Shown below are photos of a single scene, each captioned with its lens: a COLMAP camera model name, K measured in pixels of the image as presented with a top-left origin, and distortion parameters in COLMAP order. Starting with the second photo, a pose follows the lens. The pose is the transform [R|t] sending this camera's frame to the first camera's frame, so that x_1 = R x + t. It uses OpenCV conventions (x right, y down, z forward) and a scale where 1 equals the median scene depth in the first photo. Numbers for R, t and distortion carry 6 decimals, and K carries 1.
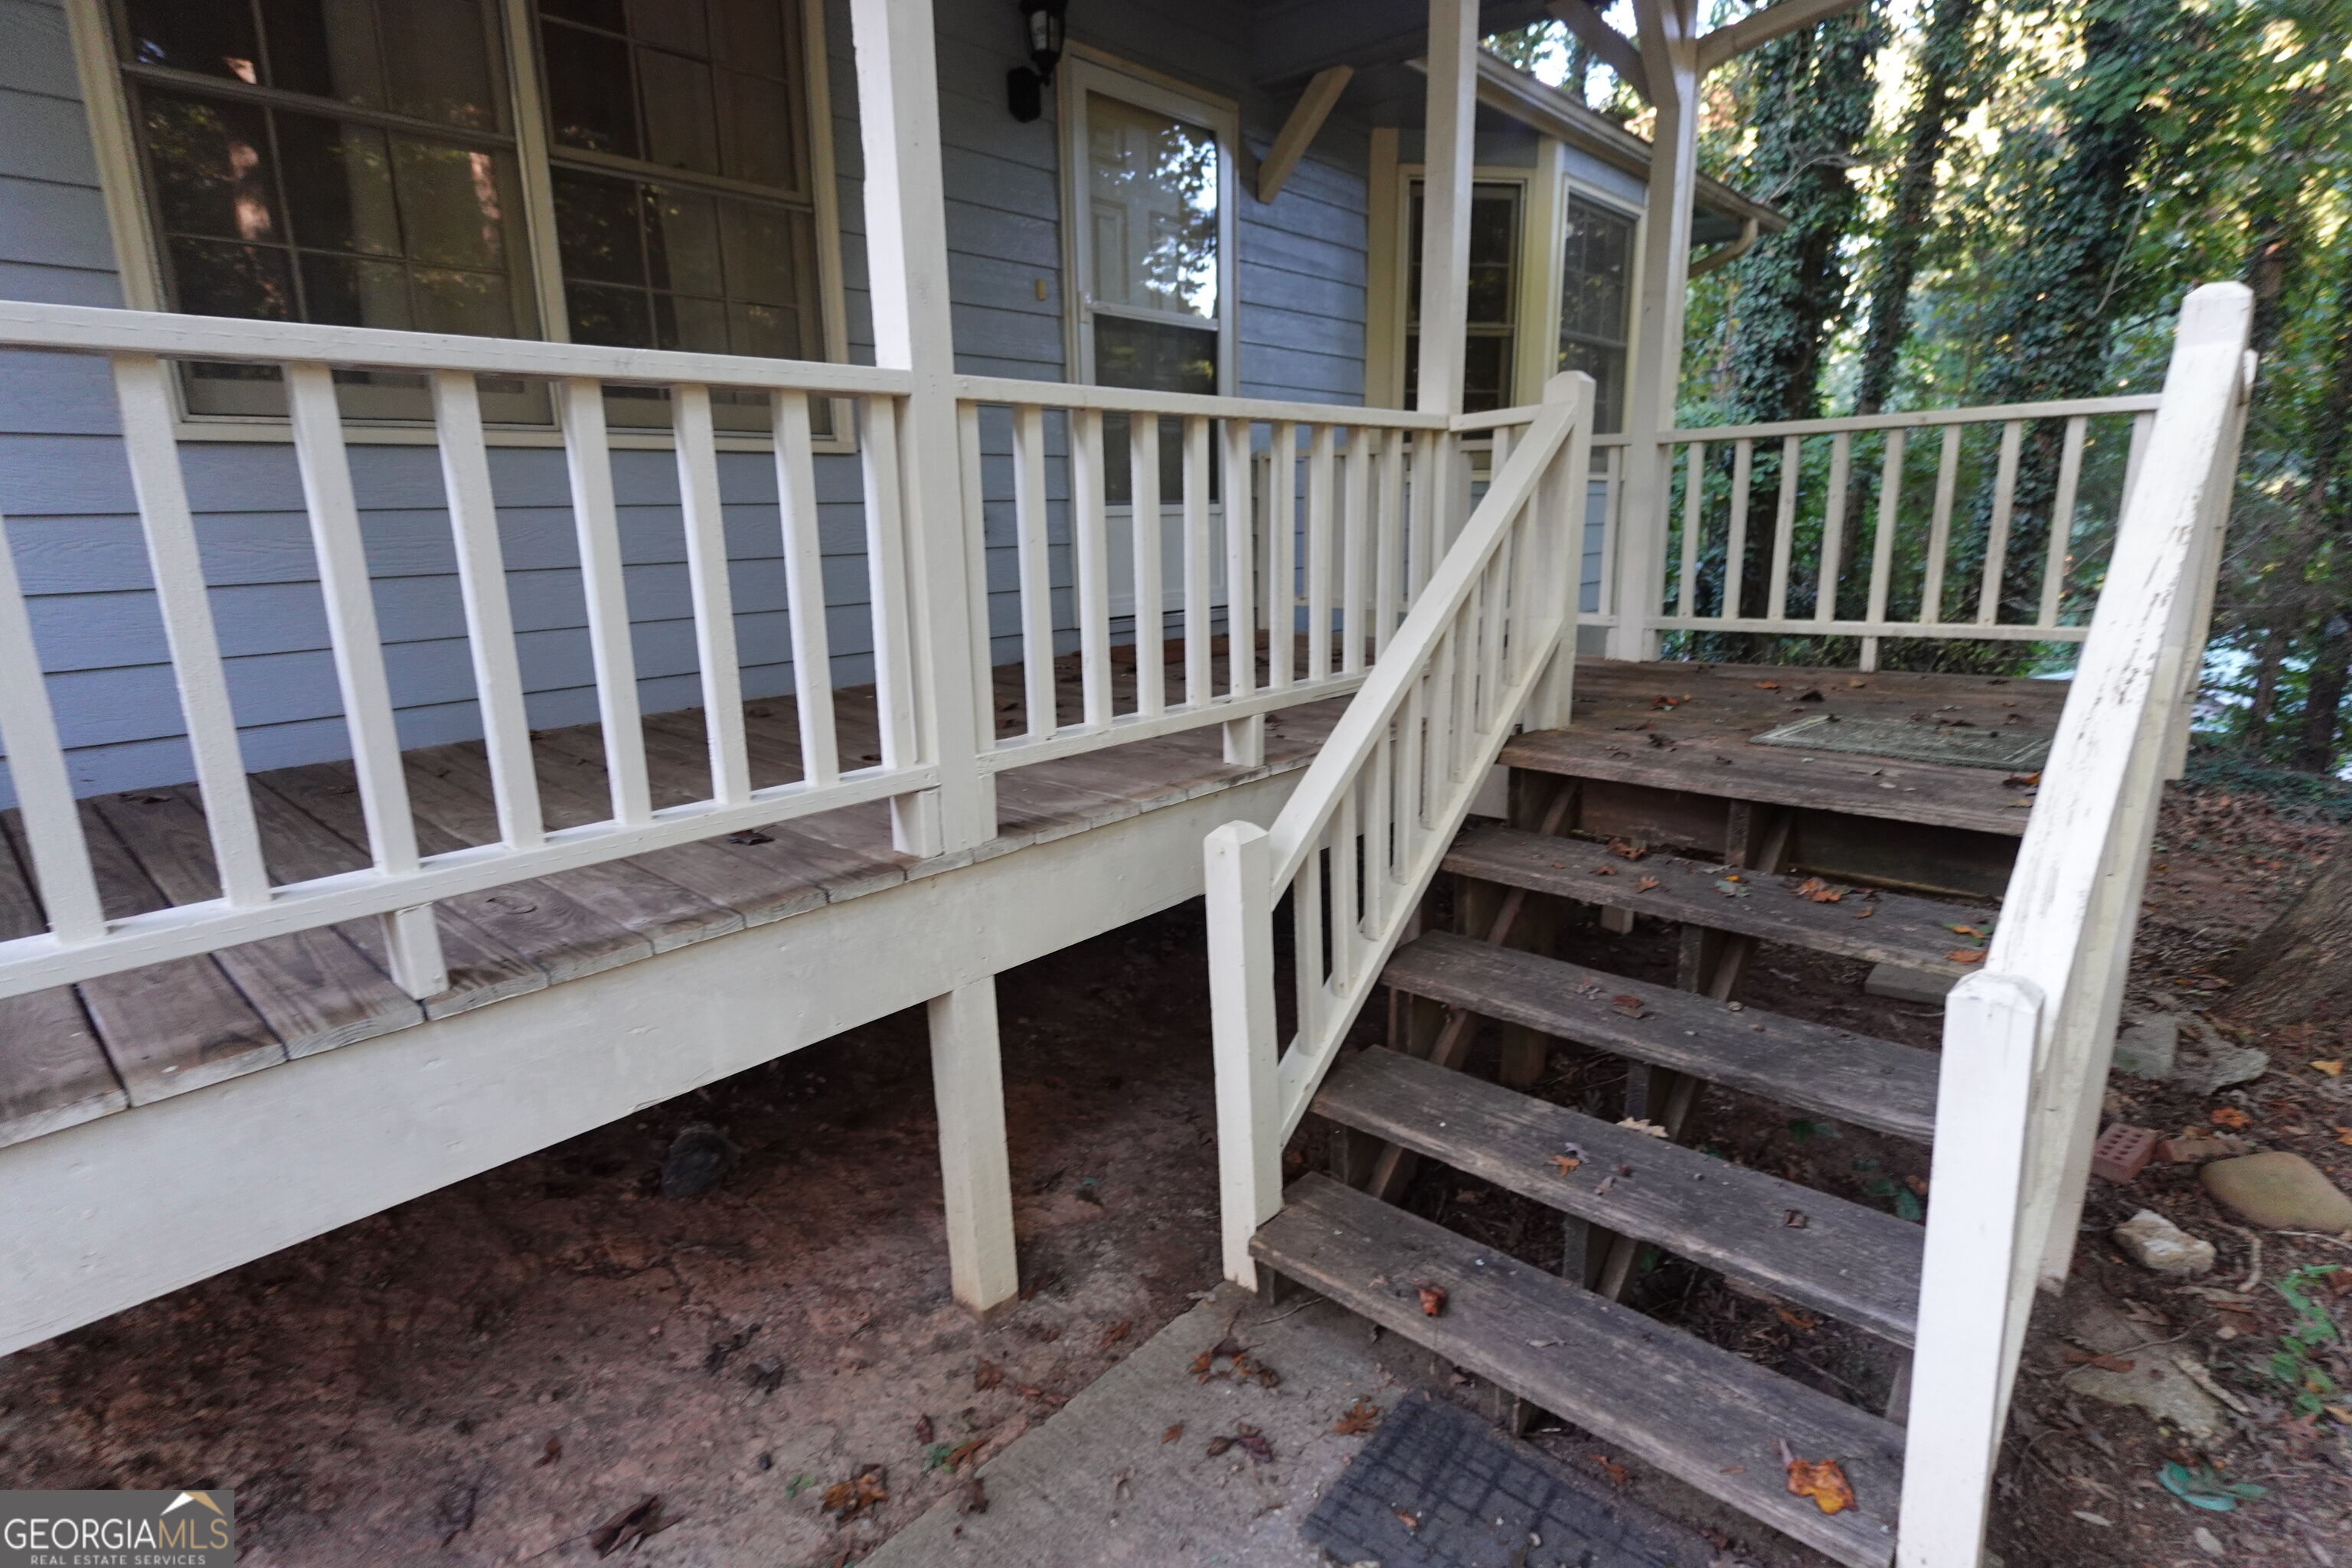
lens RADIAL K [[1180.6, 0, 1182.0], [0, 1180.6, 787.1], [0, 0, 1]] dist [-0.005547, -0.000141]
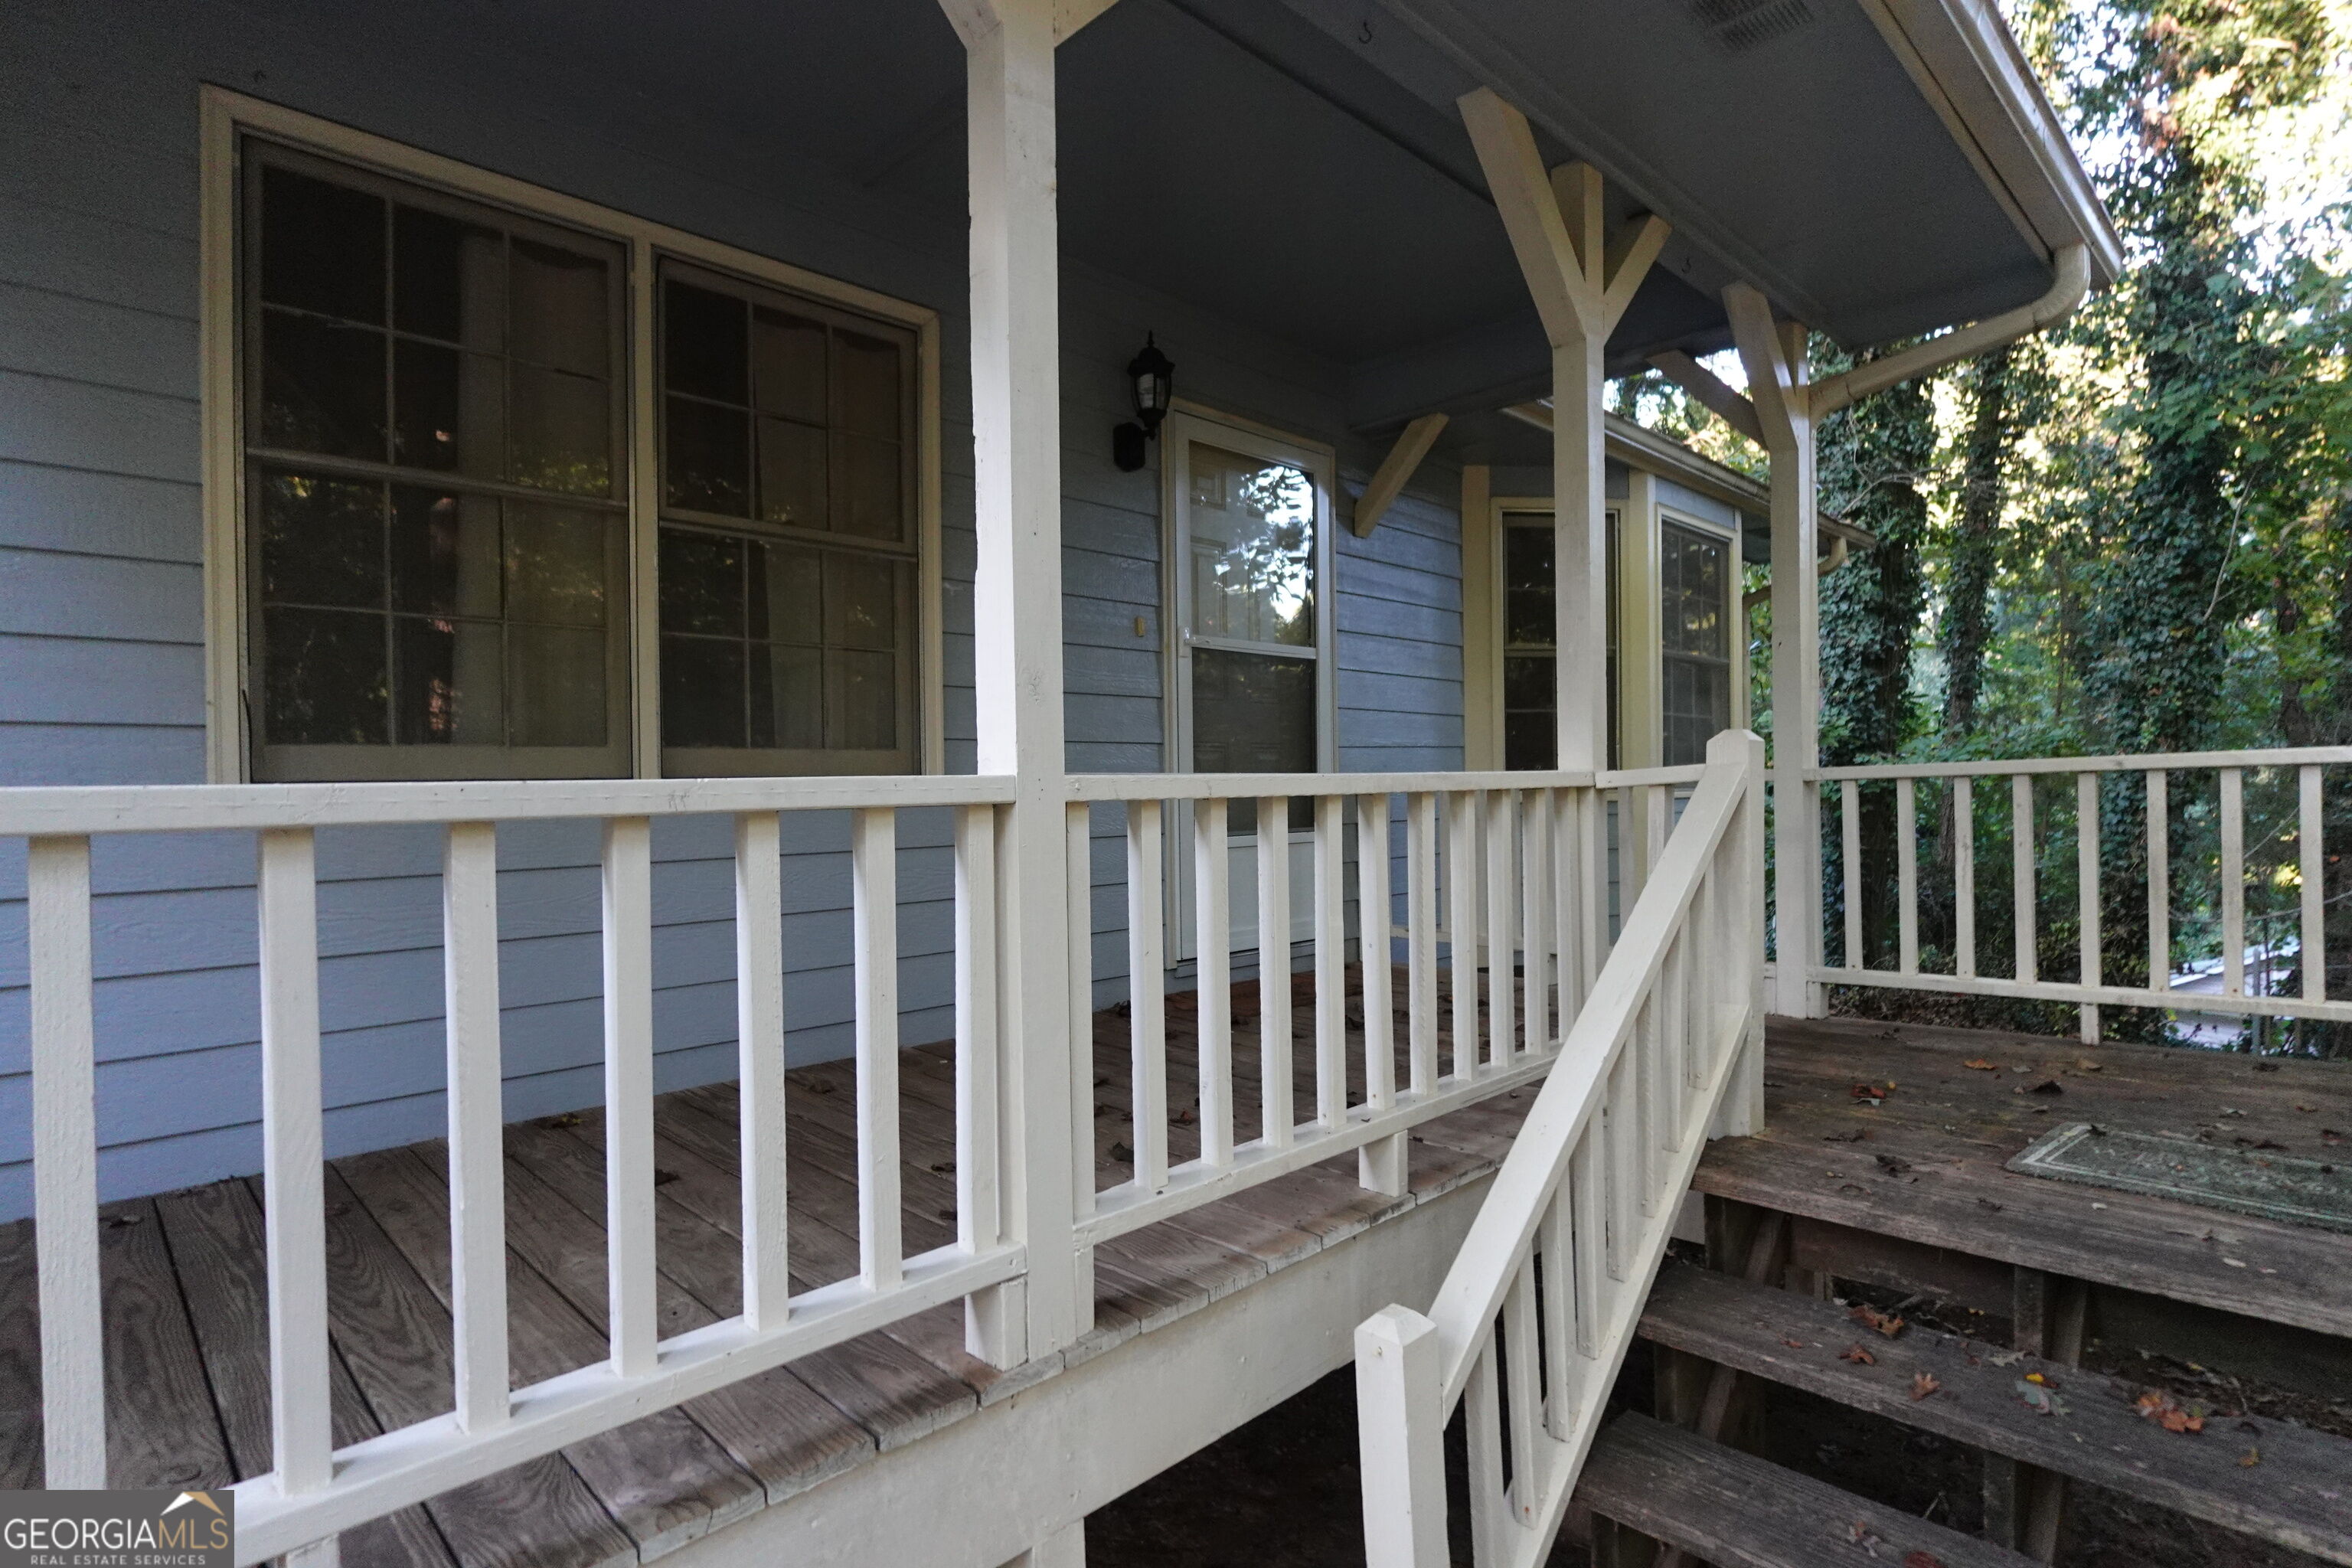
lens RADIAL K [[1169.2, 0, 1176.0], [0, 1169.2, 784.0], [0, 0, 1]] dist [-0.006570, -0.000488]
pose [[0.998060, 0.002117, -0.062220, -0.032323], [-0.016293, 0.973468, -0.228242, -0.080847], [0.060086, 0.228813, 0.971614, 0.095529]]
